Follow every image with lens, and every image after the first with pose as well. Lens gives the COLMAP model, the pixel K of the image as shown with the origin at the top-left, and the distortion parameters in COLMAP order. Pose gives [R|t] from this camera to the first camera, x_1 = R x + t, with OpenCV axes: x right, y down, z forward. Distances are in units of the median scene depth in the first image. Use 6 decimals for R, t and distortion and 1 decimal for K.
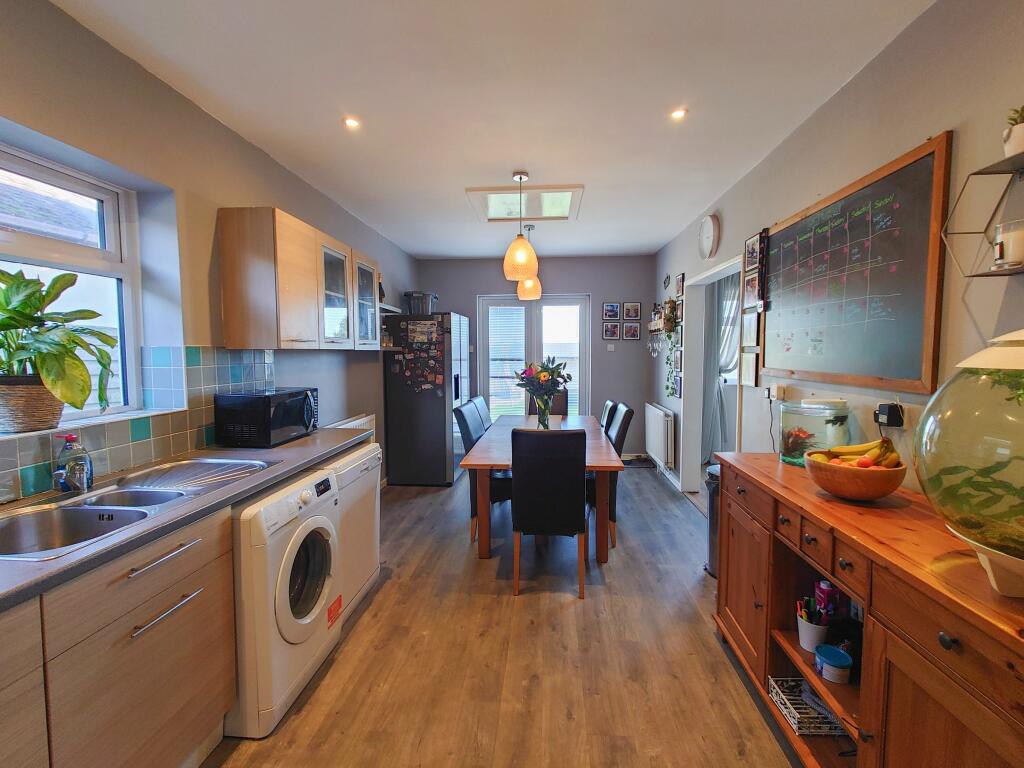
lens RADIAL K [[463.0, 0, 509.4], [0, 463.0, 383.1], [0, 0, 1]] dist [0.009212, -0.002672]
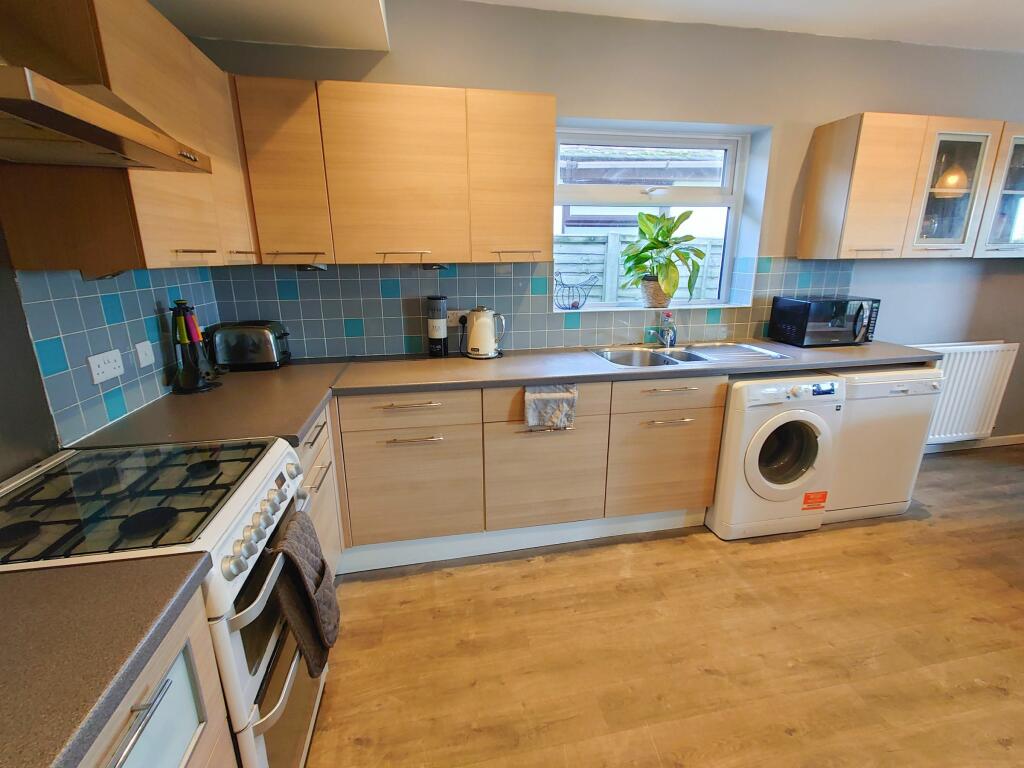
lens RADIAL K [[463.0, 0, 516.0], [0, 463.0, 383.5], [0, 0, 1]] dist [0.009212, -0.002672]
pose [[0.274340, 0.252375, -0.927925, 0.447452], [-0.060412, 0.967564, 0.245295, -0.016589], [0.959733, -0.011237, 0.280688, -0.009657]]
